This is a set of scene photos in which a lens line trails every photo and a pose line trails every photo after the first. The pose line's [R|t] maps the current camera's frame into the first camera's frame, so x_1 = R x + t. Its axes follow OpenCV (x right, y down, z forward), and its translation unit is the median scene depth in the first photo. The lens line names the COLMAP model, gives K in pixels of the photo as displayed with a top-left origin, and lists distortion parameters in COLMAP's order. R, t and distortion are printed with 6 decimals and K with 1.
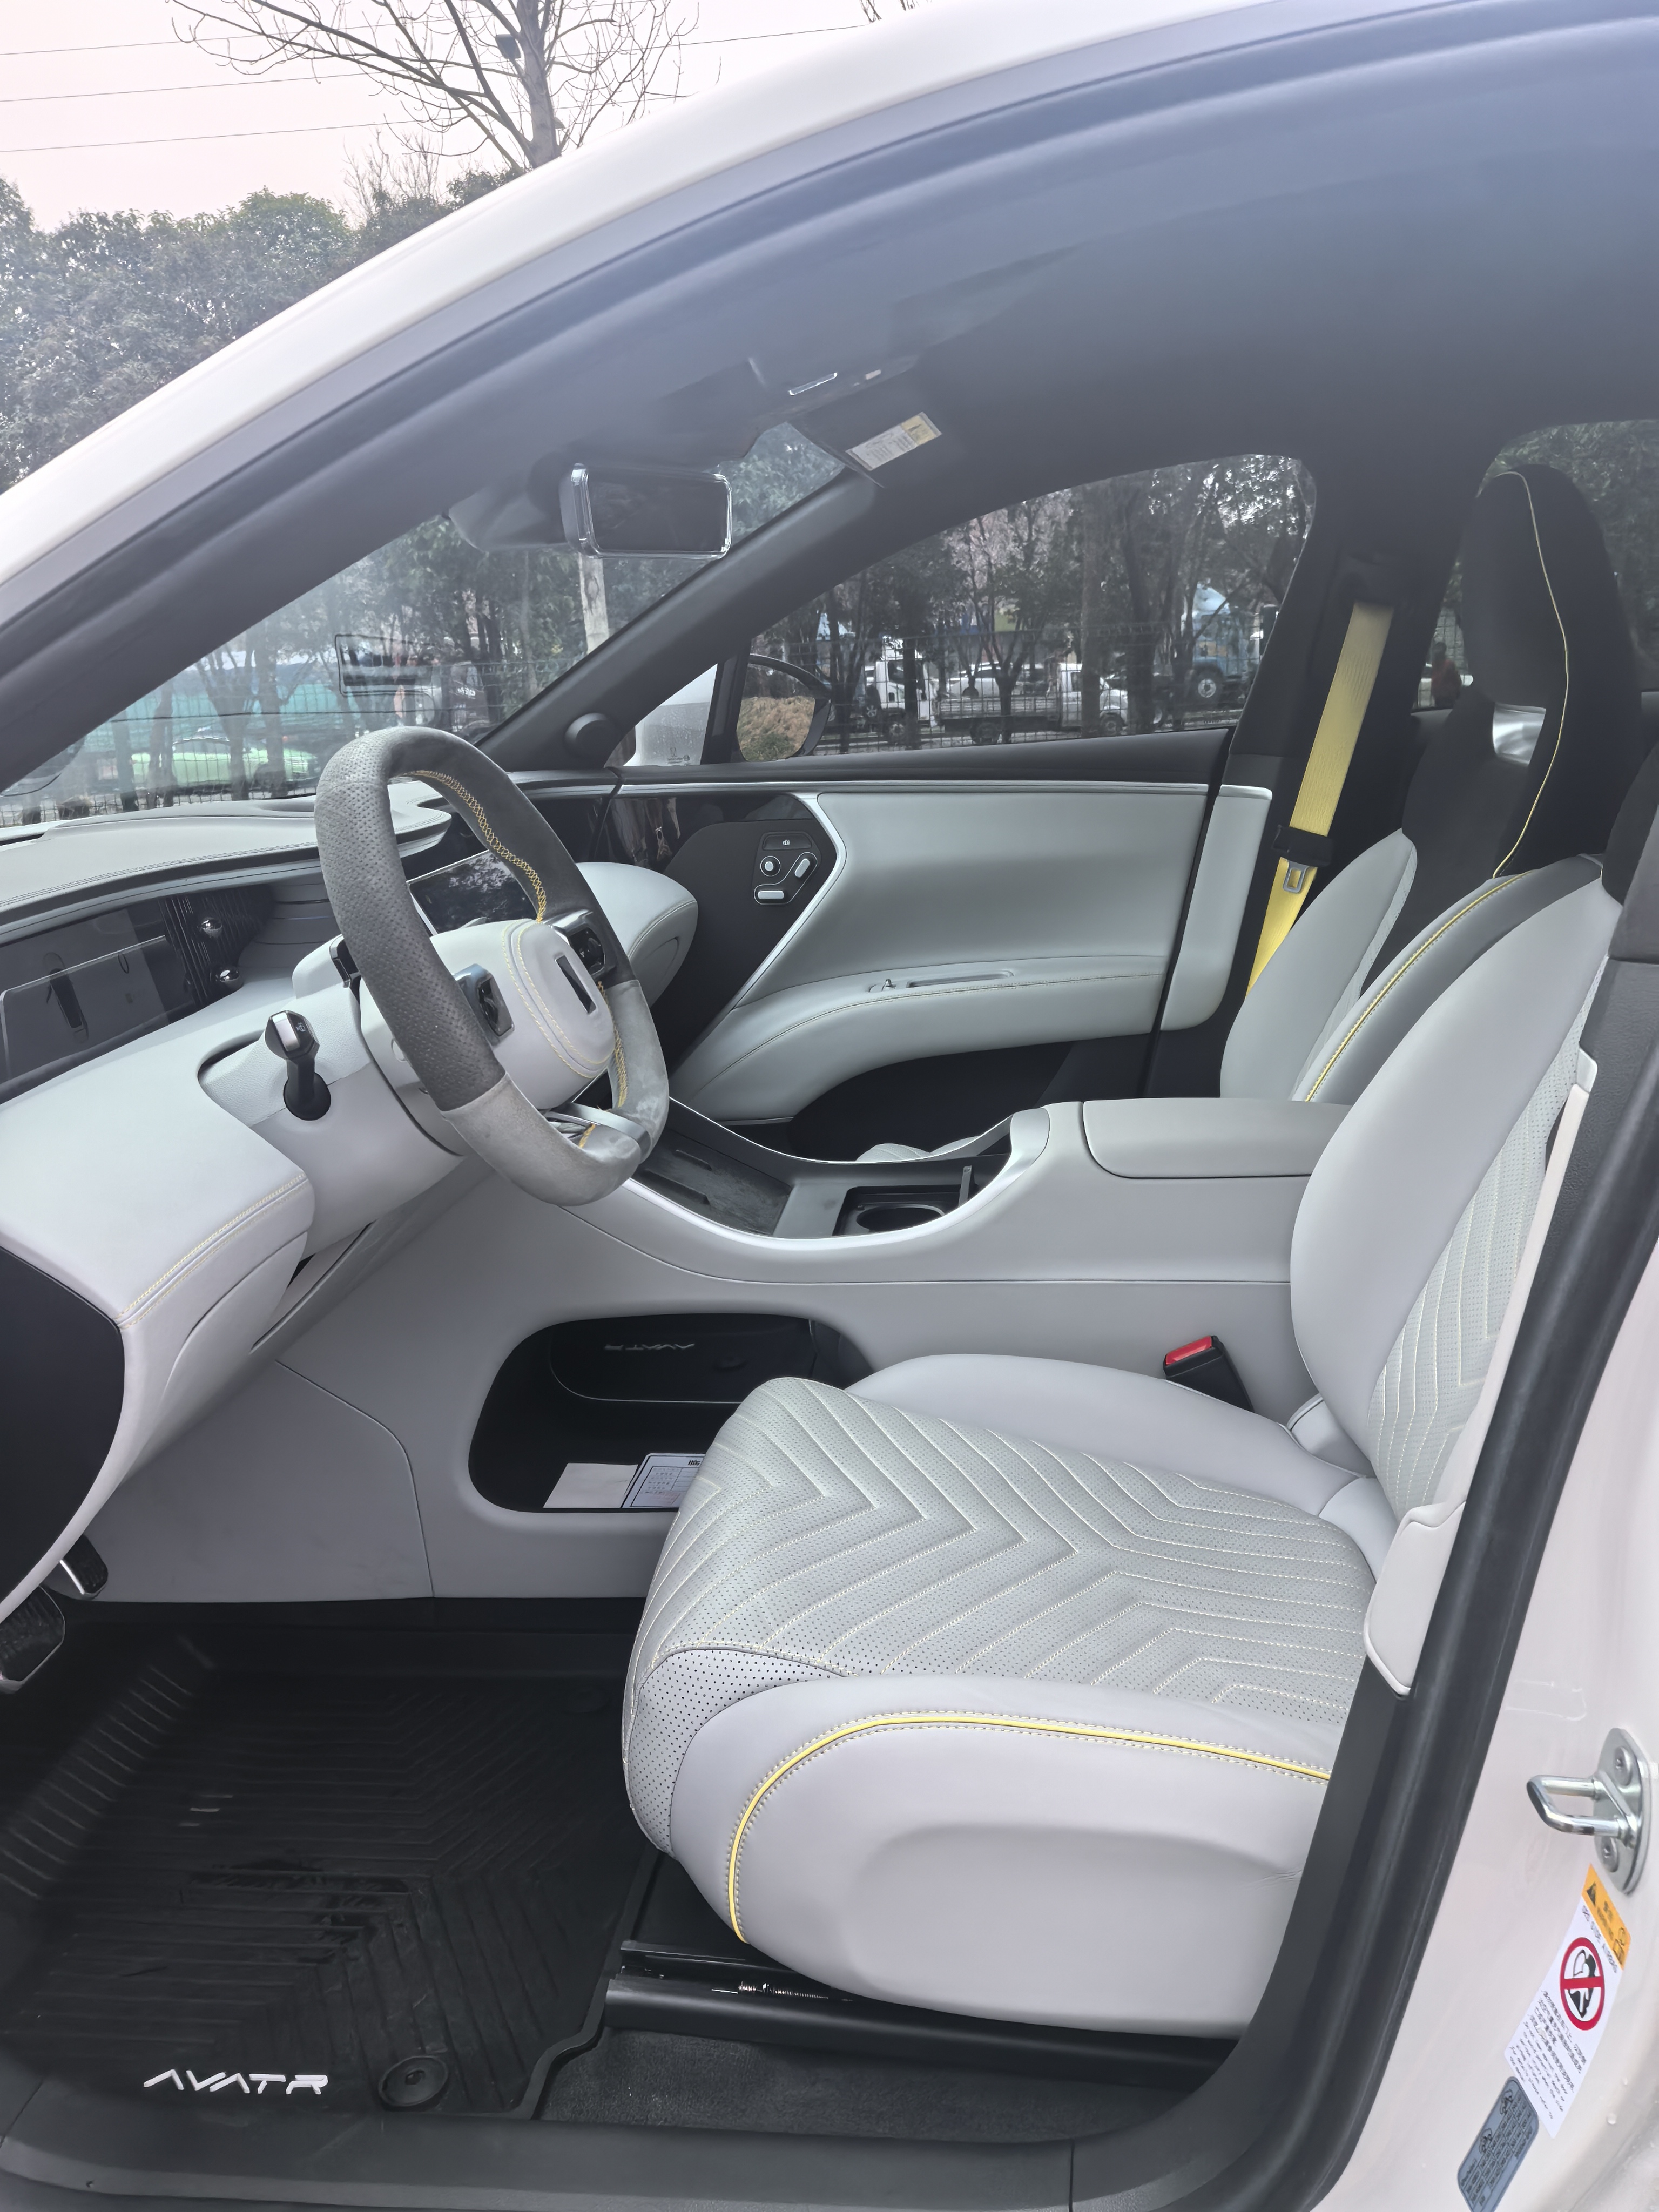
lens RADIAL K [[1736.2, 0, 831.7], [0, 1736.2, 1099.8], [0, 0, 1]] dist [0.050599, -0.046340]
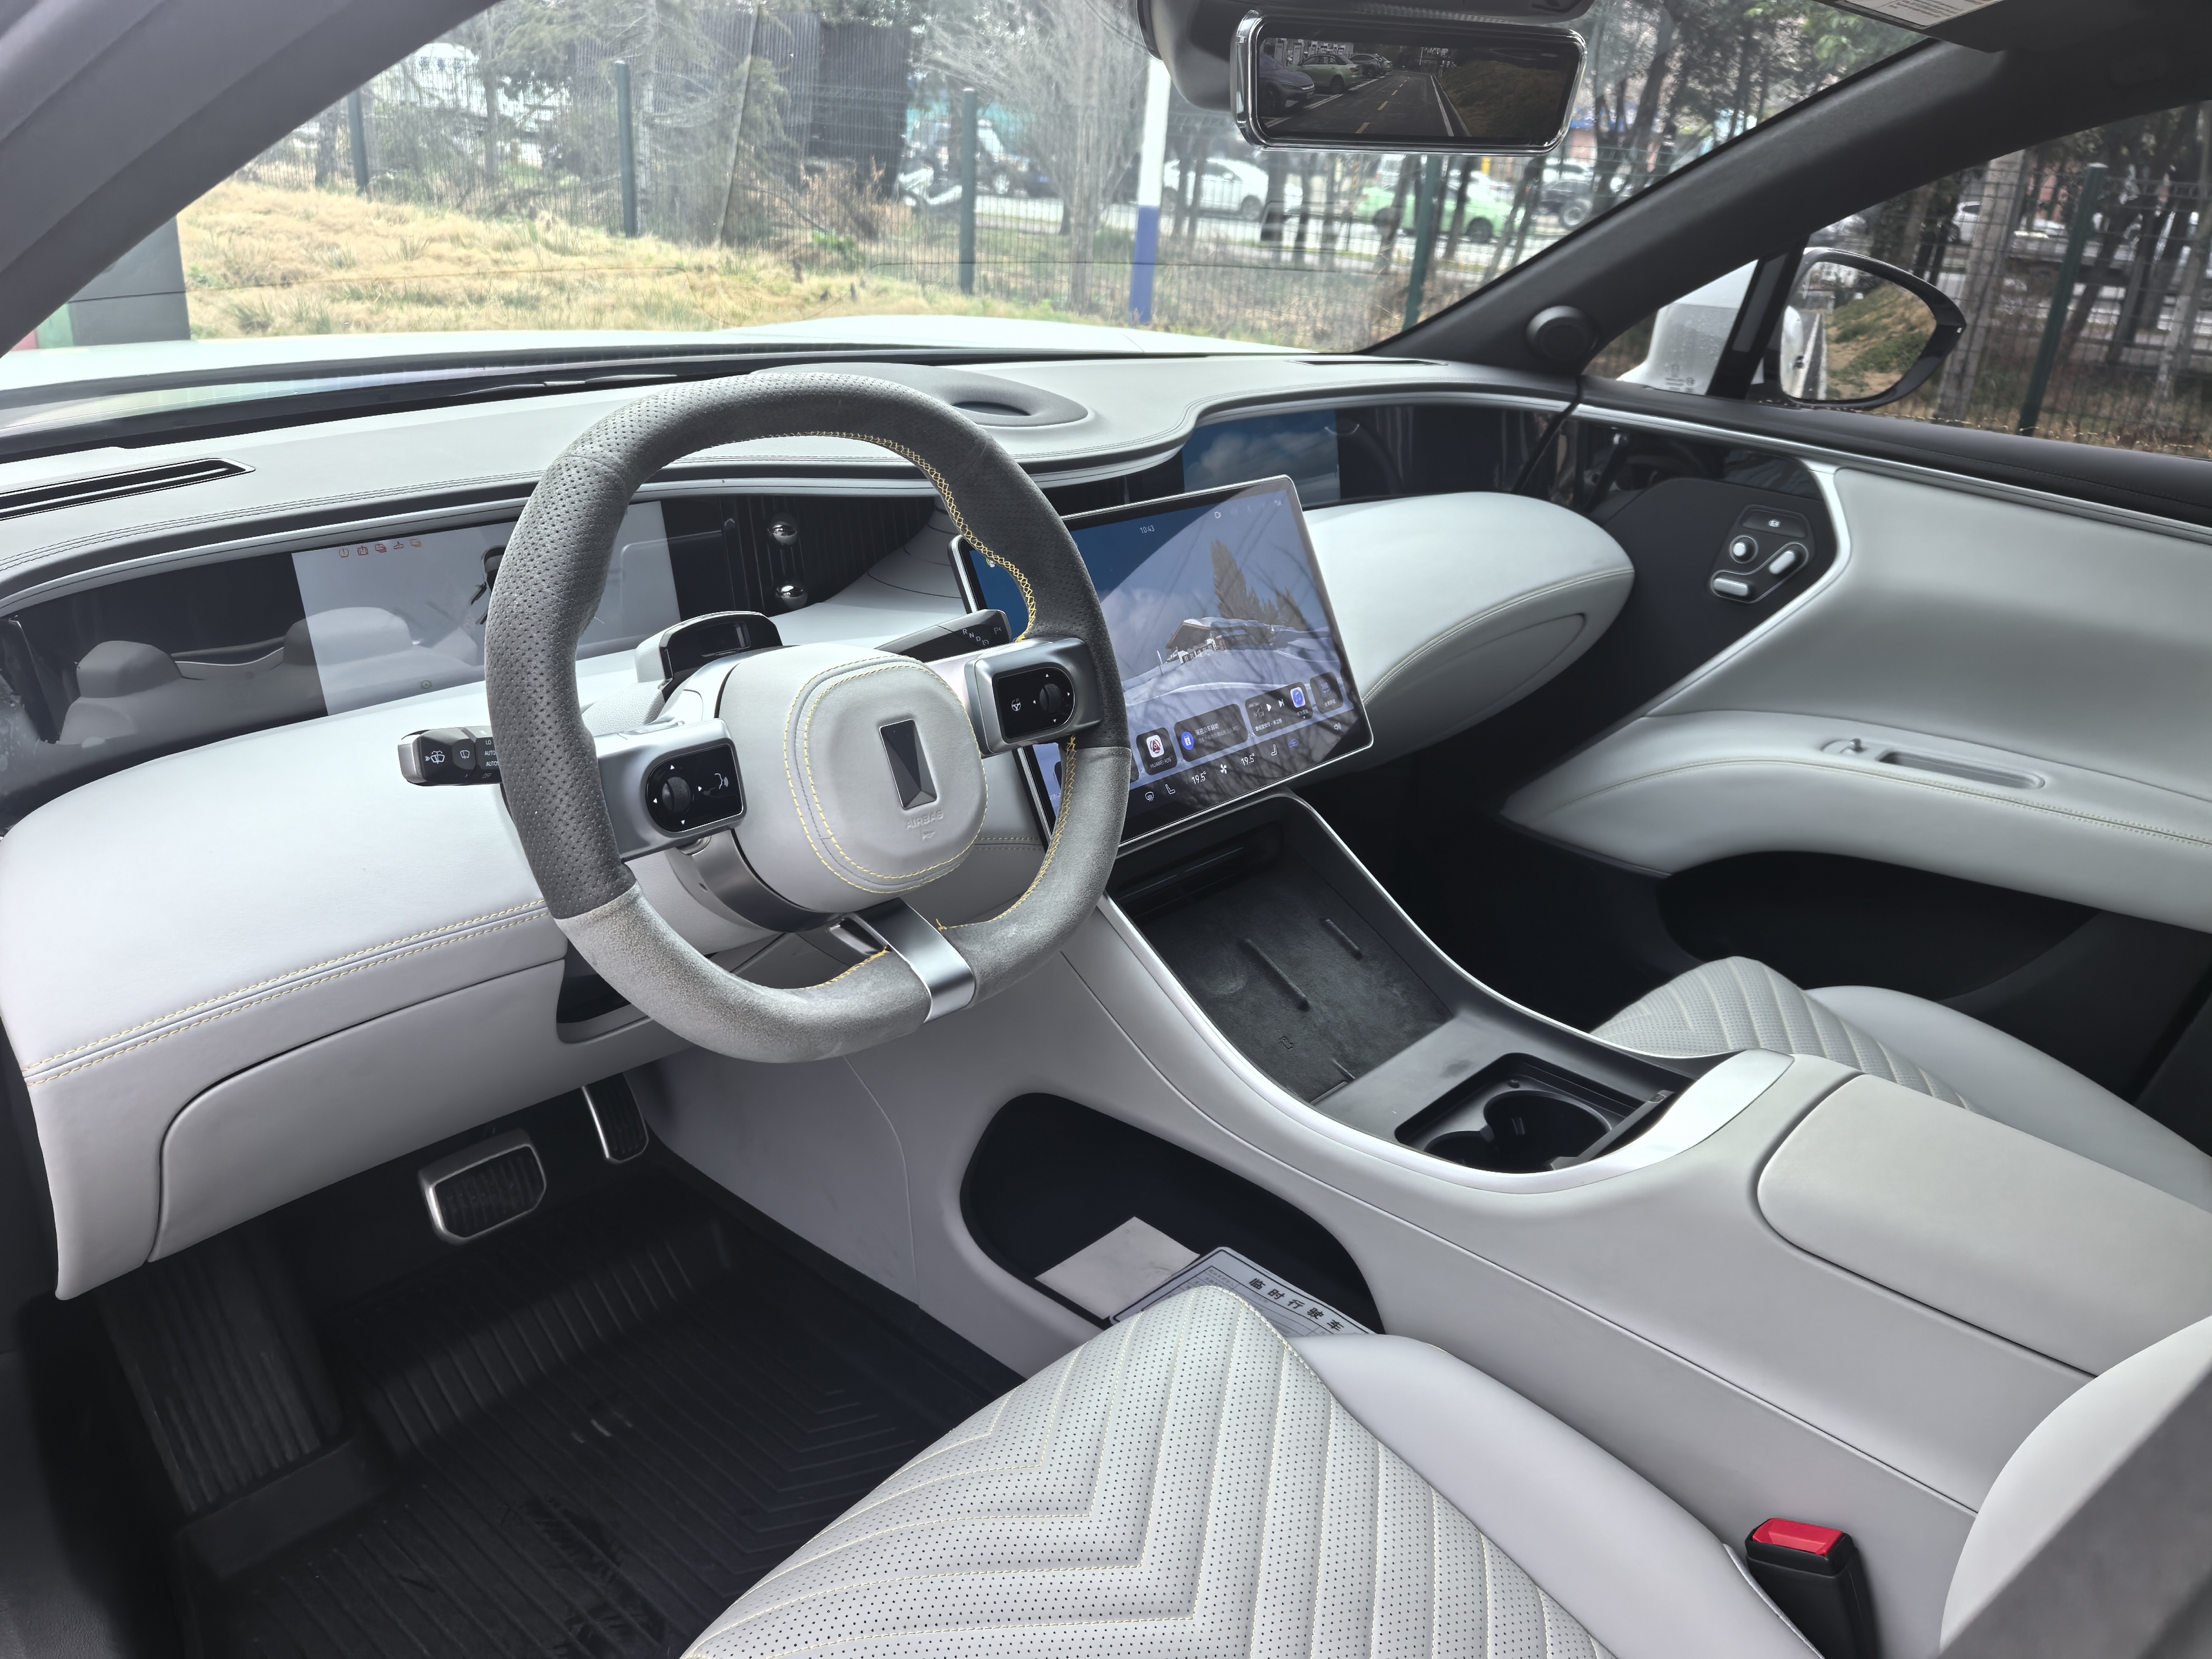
lens RADIAL K [[1736.2, 0, 1112.9], [0, 1736.2, 827.8], [0, 0, 1]] dist [0.050599, -0.046340]
pose [[0.817599, 0.316486, -0.481007, 0.143677], [-0.246775, 0.947382, 0.203885, -0.107803], [0.520224, -0.047996, 0.852680, 0.211992]]
